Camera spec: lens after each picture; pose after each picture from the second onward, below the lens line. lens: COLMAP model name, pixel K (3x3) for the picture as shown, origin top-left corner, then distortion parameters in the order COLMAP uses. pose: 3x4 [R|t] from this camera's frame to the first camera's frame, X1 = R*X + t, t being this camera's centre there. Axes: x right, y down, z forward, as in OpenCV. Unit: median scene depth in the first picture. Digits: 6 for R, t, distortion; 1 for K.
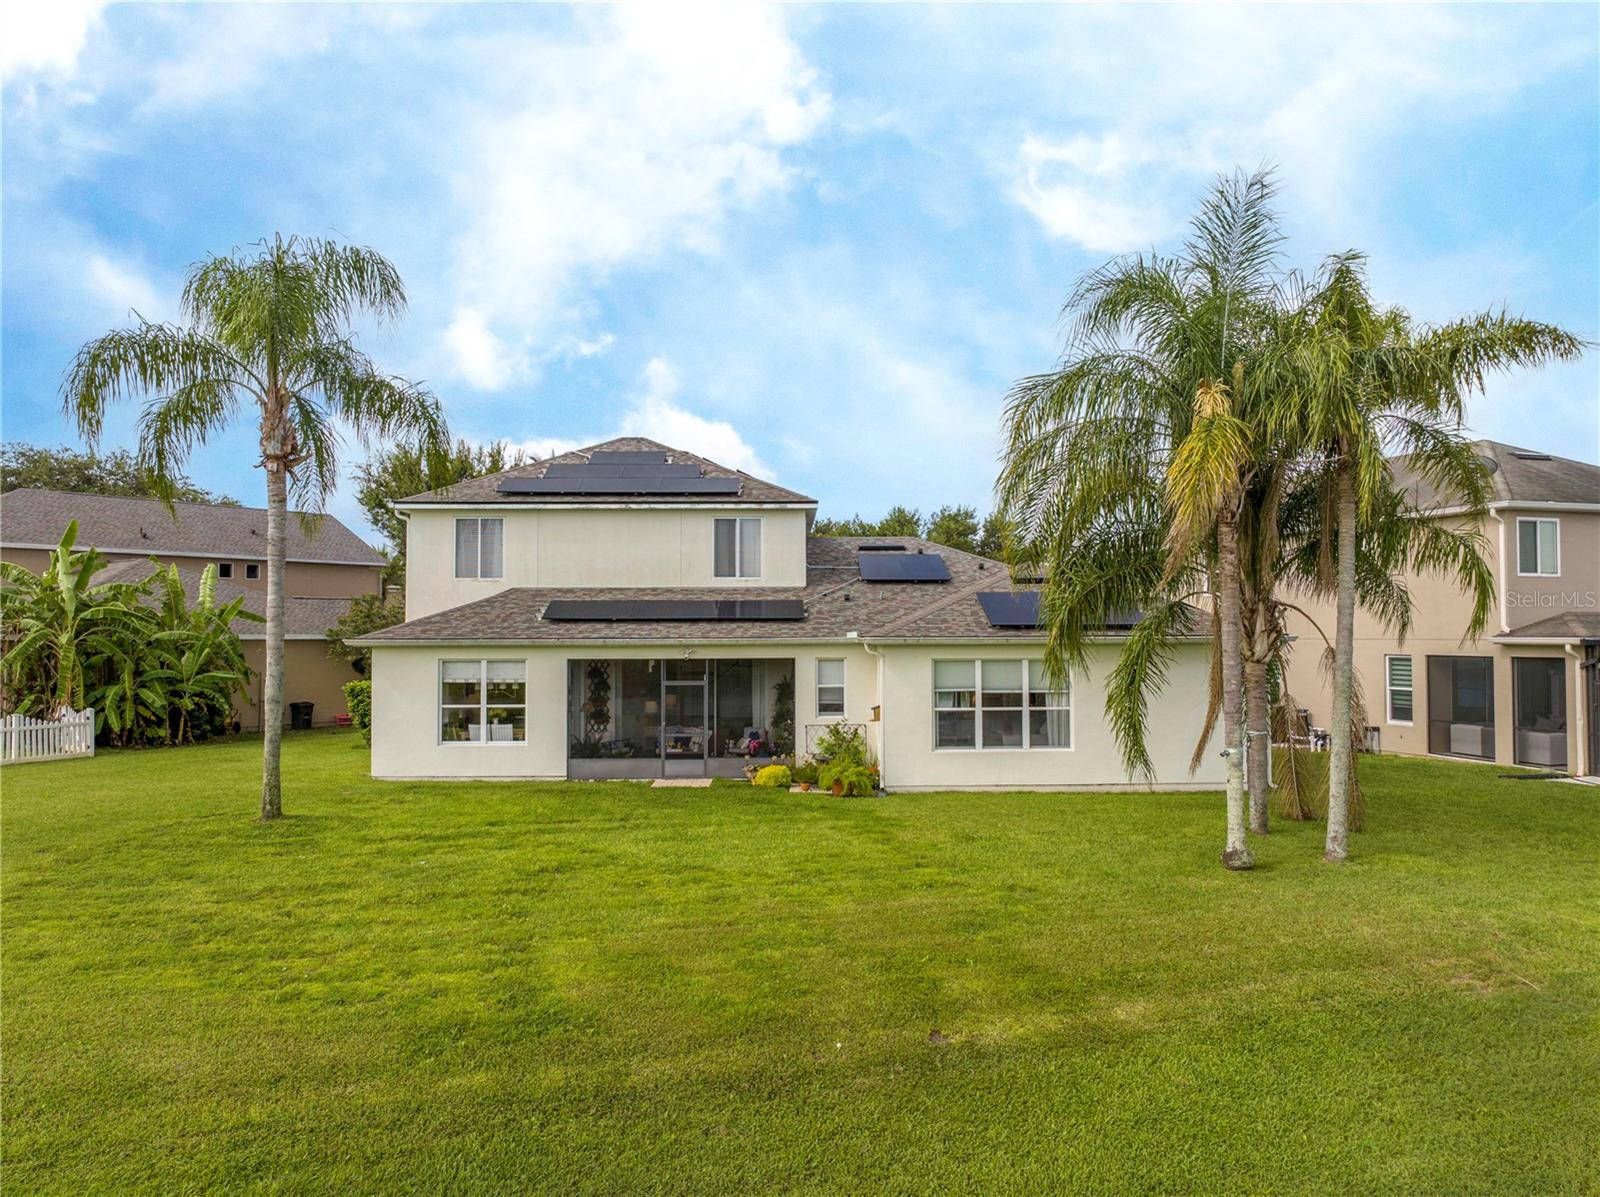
lens RADIAL K [[1124.4, 0, 809.7], [0, 1124.4, 594.8], [0, 0, 1]] dist [-0.033147, -0.002191]
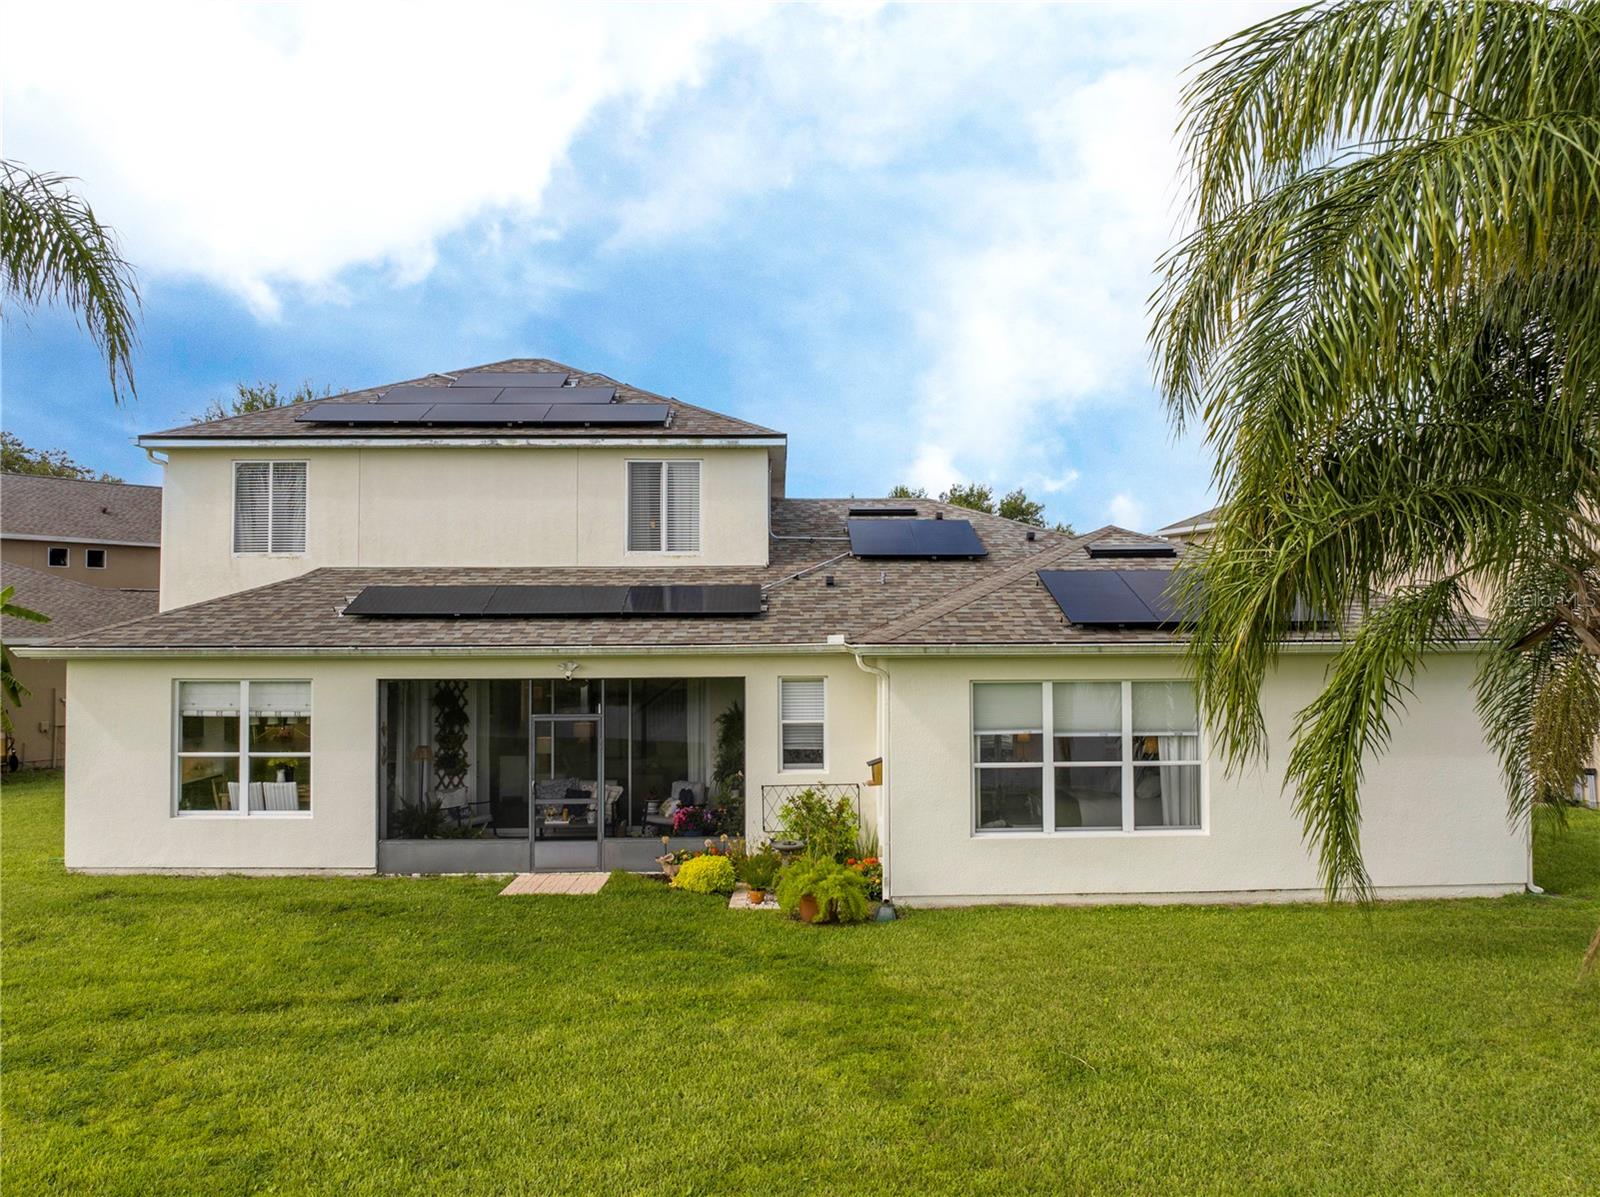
lens RADIAL K [[1124.4, 0, 809.7], [0, 1124.4, 594.8], [0, 0, 1]] dist [-0.033147, -0.002191]
pose [[0.999997, -0.001178, 0.002013, 0.021671], [0.001179, 0.999999, -0.000574, 0.011315], [-0.002013, 0.000577, 0.999998, 0.379523]]
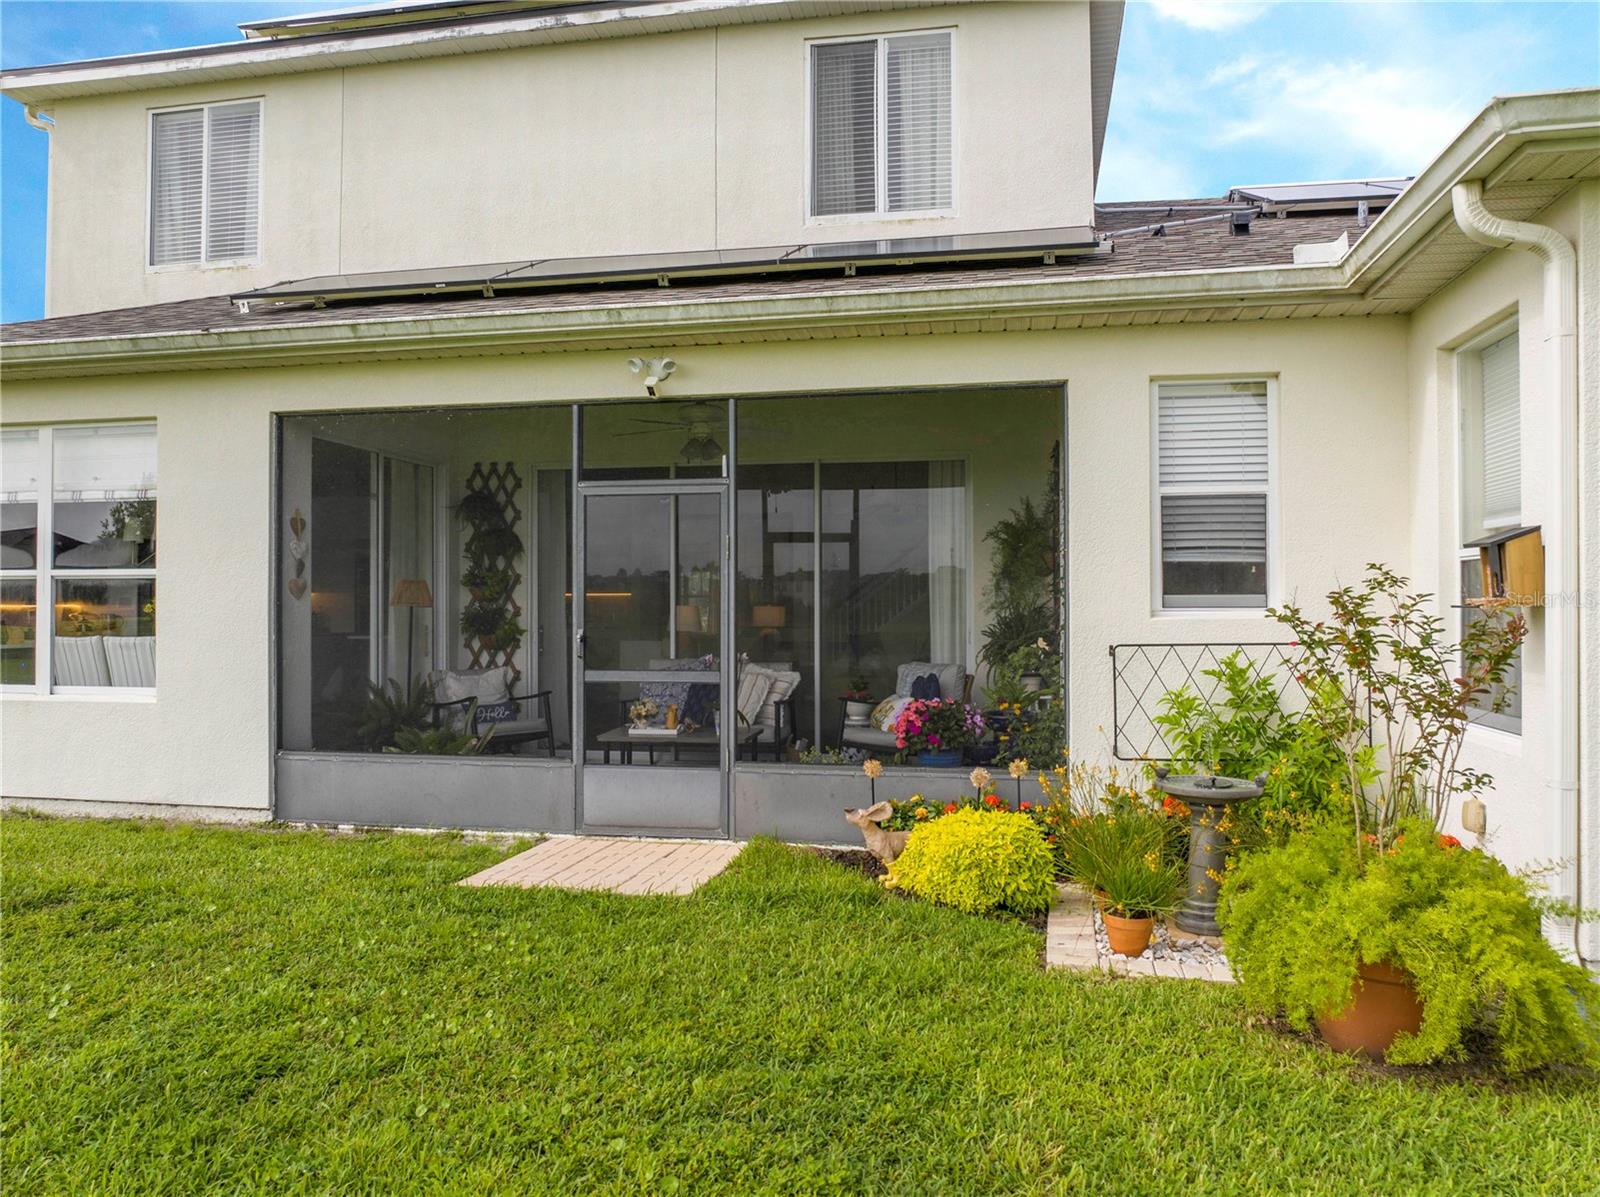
lens RADIAL K [[1129.4, 0, 813.9], [0, 1129.4, 589.6], [0, 0, 1]] dist [-0.023817, -0.006377]
pose [[0.977350, -0.000168, -0.211630, -0.014843], [0.004355, 0.999804, 0.019322, 0.098106], [0.211585, -0.019806, 0.977159, 0.737673]]
